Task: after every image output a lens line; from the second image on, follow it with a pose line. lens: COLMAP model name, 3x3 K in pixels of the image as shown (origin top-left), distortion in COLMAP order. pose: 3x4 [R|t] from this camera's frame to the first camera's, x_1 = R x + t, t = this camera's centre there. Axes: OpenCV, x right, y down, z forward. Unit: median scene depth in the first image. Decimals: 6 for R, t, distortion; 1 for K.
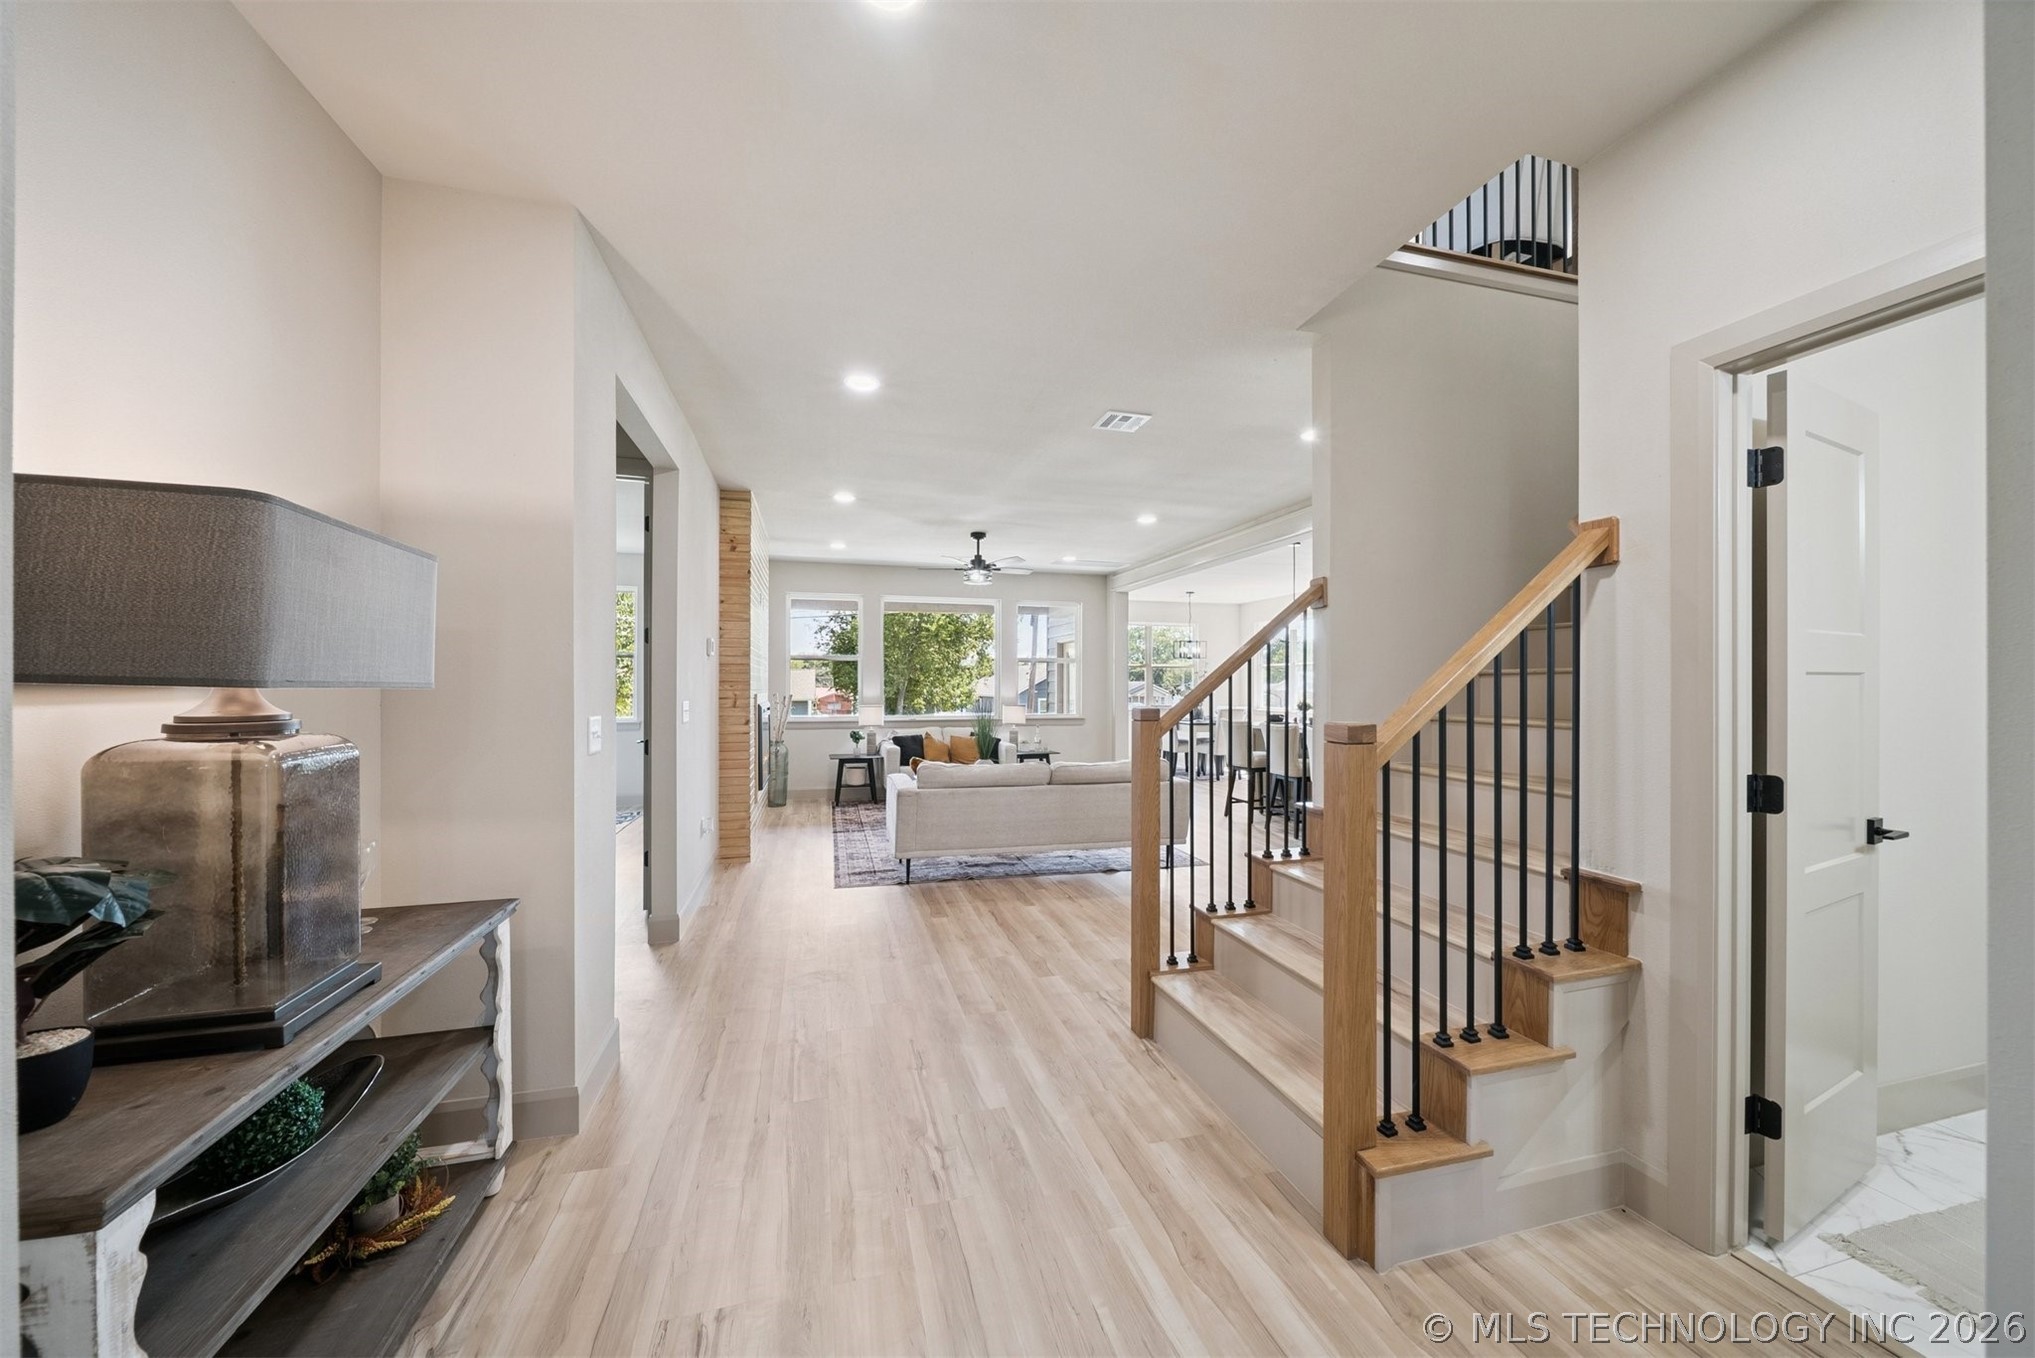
lens RADIAL K [[728.2, 0, 1017.5], [0, 728.2, 684.8], [0, 0, 1]] dist [-0.001693, -0.000547]
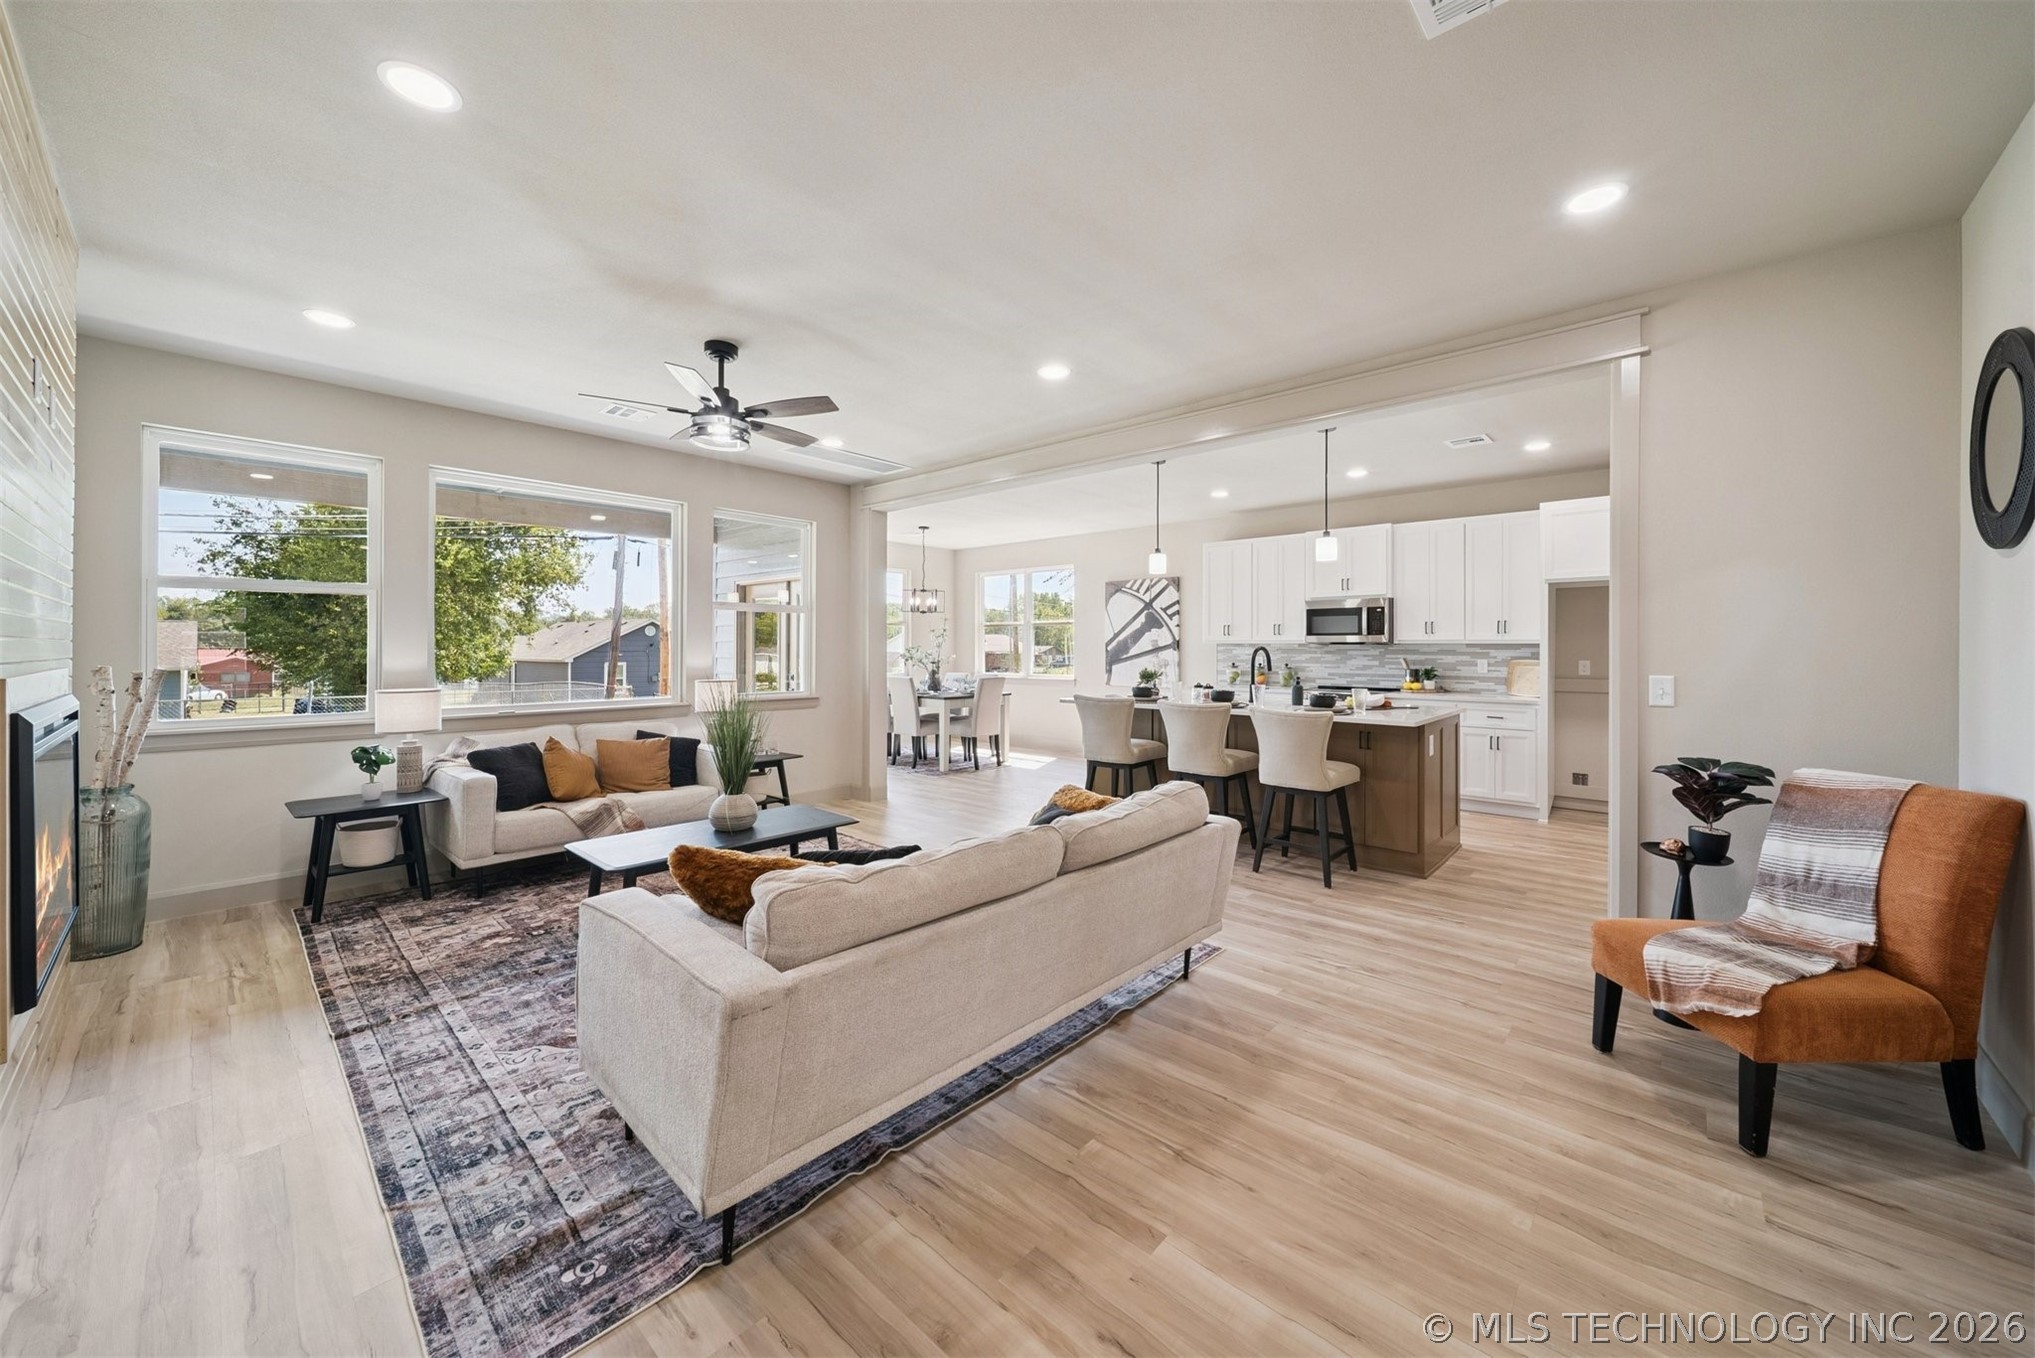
lens RADIAL K [[728.2, 0, 1032.2], [0, 728.2, 643.3], [0, 0, 1]] dist [-0.001693, -0.000547]
pose [[0.832300, 0.000988, 0.554325, -0.128141], [0.000342, 0.999997, -0.002296, -0.001203], [-0.554326, 0.002100, 0.832297, 0.385506]]
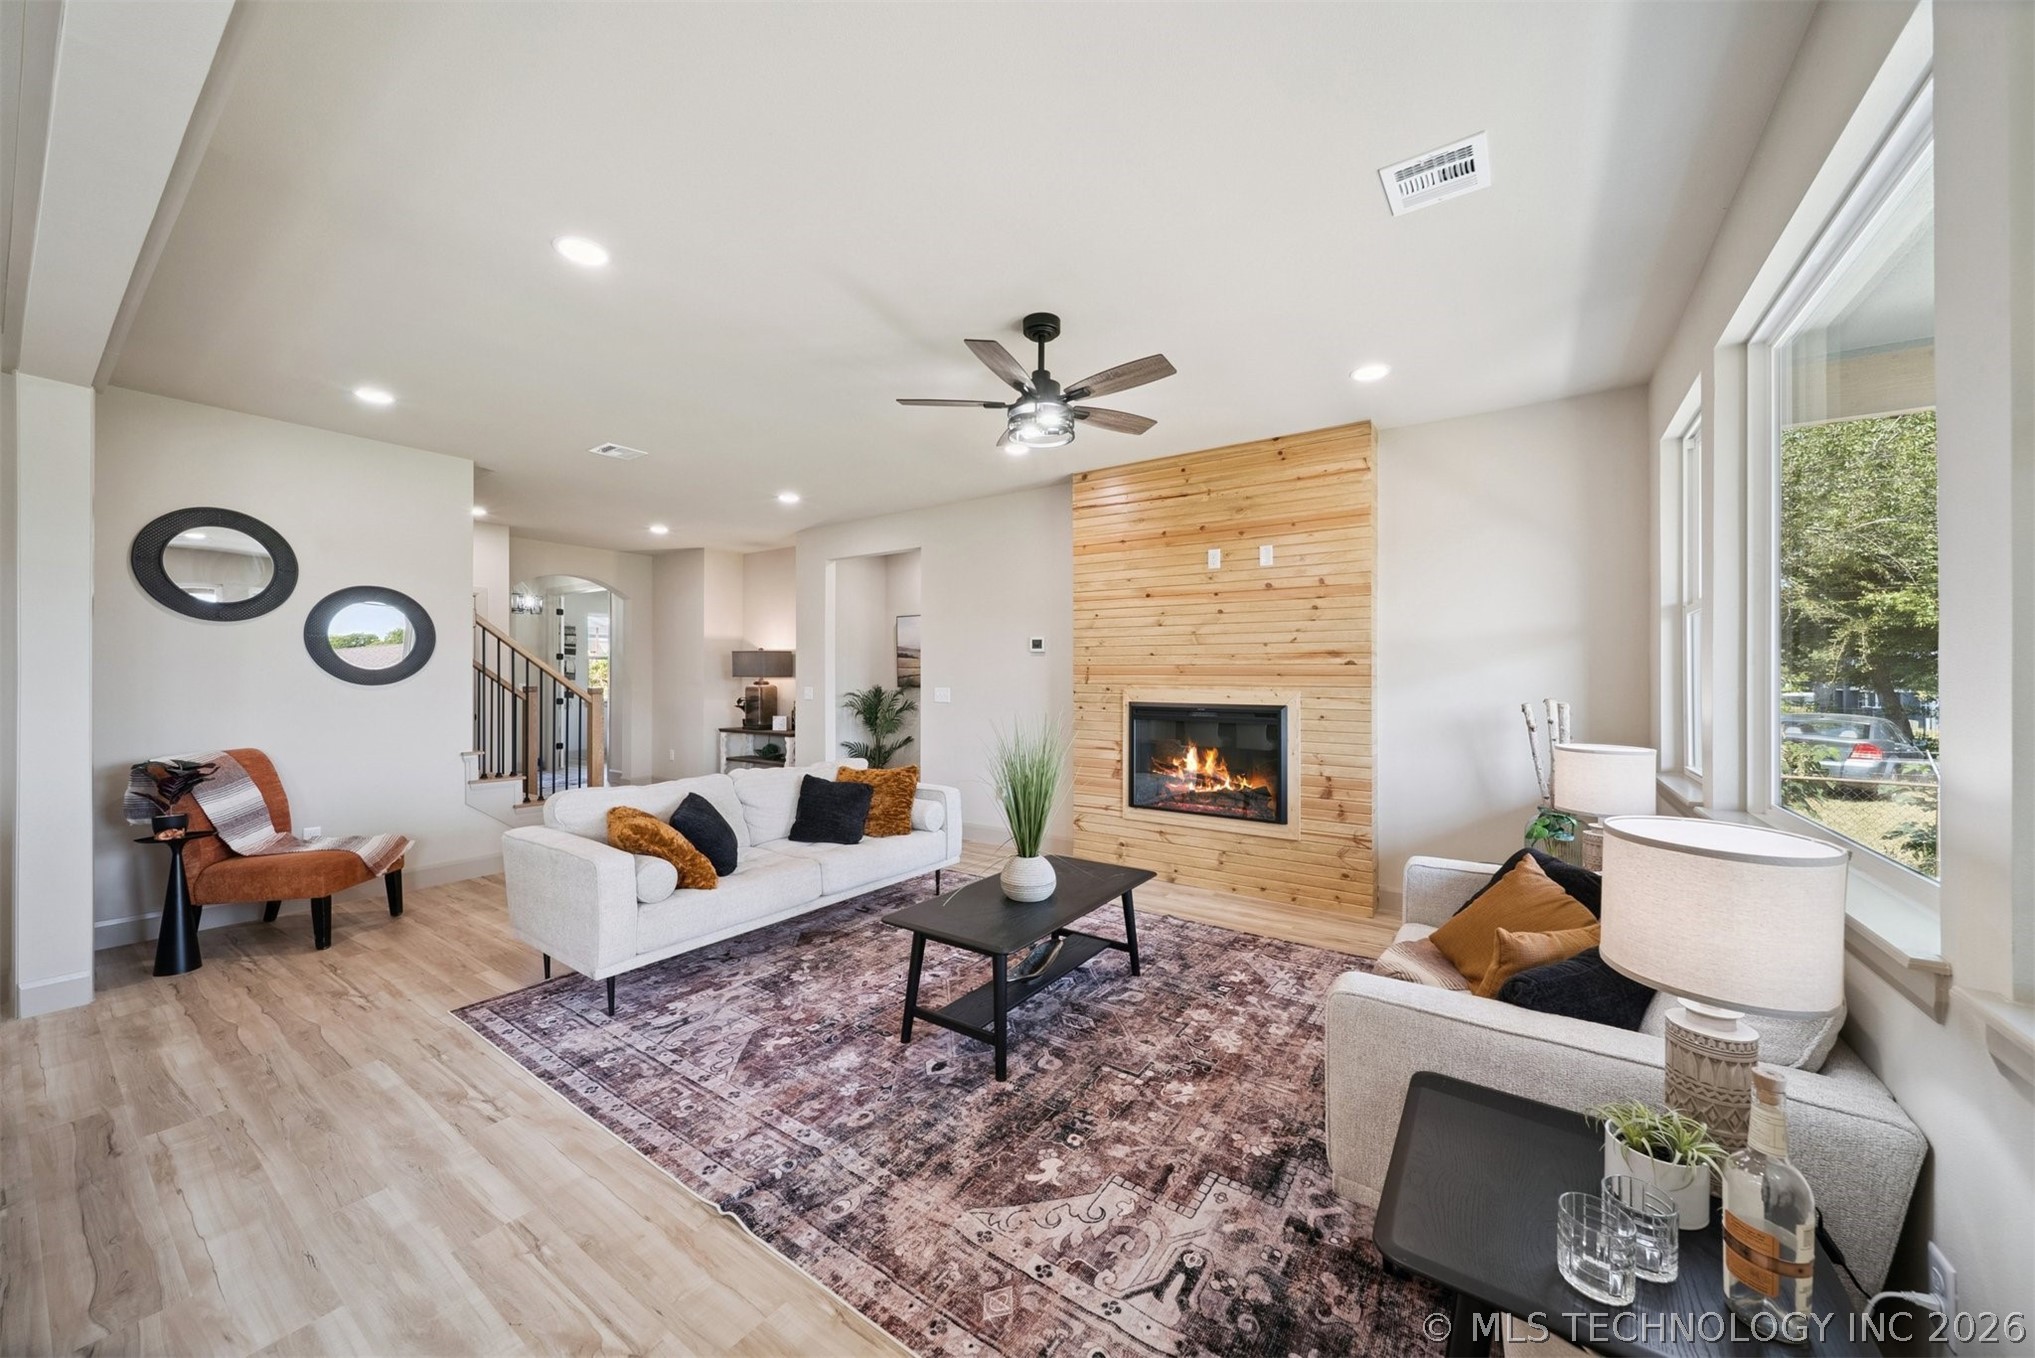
lens RADIAL K [[728.2, 0, 1015.0], [0, 728.2, 679.5], [0, 0, 1]] dist [-0.001693, -0.000547]
pose [[-0.765981, -0.005111, -0.642843, 0.197217], [-0.004764, 0.999986, -0.002274, 0.002232], [0.642846, 0.001321, -0.765994, 1.109565]]
